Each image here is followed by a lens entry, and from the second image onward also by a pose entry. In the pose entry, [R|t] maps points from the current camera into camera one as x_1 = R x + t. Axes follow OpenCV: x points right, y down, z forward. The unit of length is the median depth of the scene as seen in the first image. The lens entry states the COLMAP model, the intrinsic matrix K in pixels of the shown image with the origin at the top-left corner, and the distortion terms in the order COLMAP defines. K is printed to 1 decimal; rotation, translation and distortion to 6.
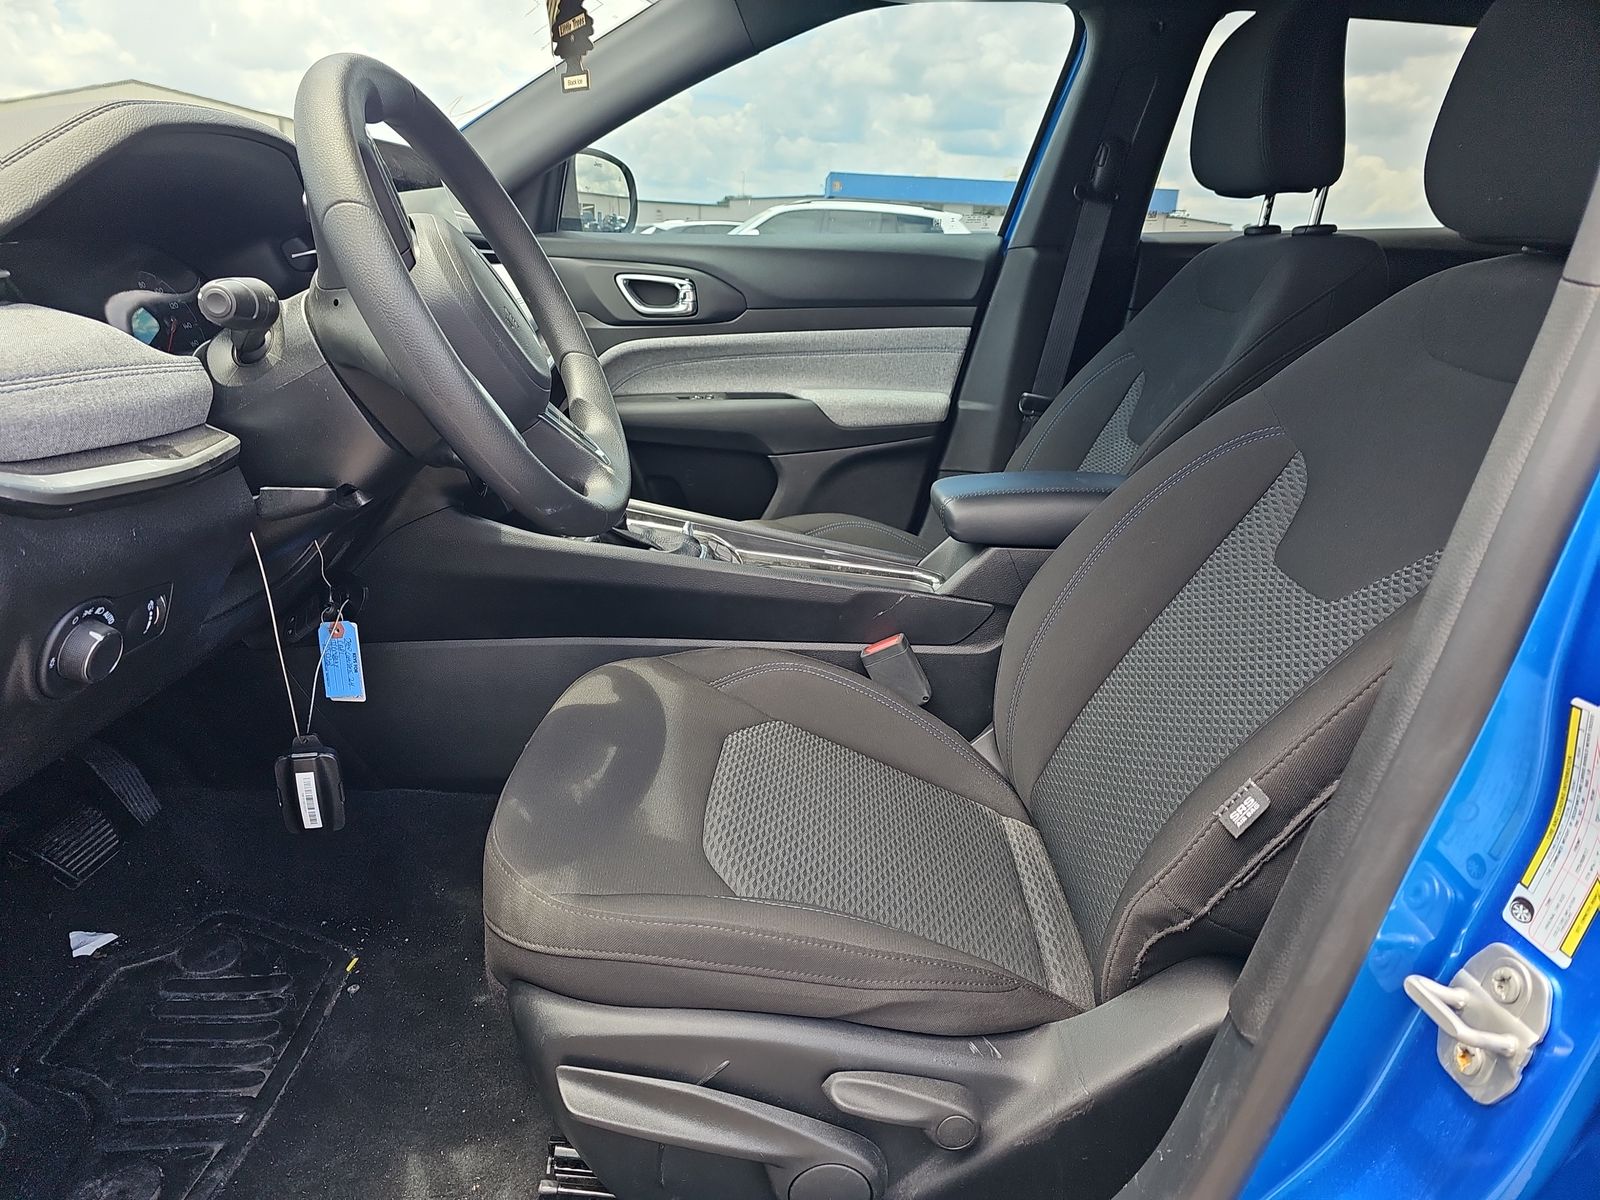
lens RADIAL K [[1062.5, 0, 800.0], [0, 1062.5, 600.0], [0, 0, 1]] dist [0.082090, -0.085717]
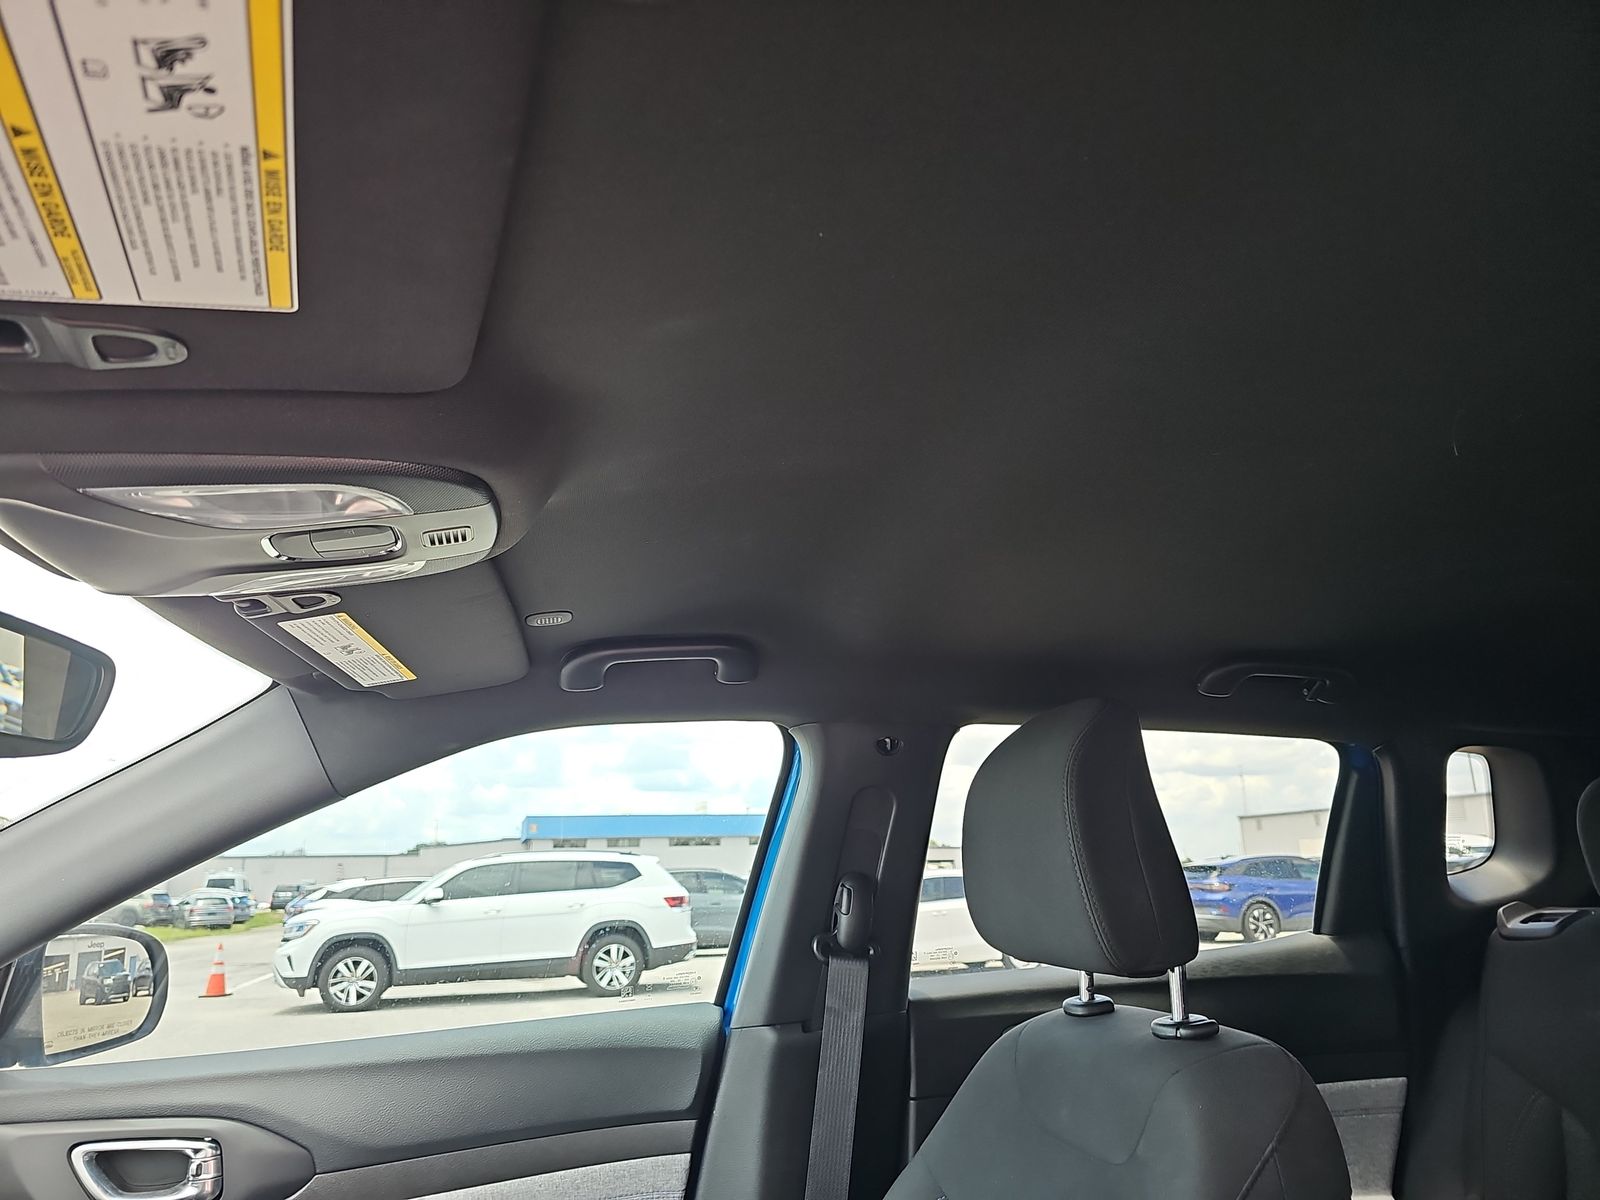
lens RADIAL K [[1067.0, 0, 800.0], [0, 1067.0, 600.0], [0, 0, 1]] dist [0.006032, 0.001572]
pose [[0.962119, 0.000209, 0.272629, 0.047879], [0.146966, 0.841864, -0.519294, -0.193368], [-0.229625, 0.539690, 0.809942, 0.281323]]
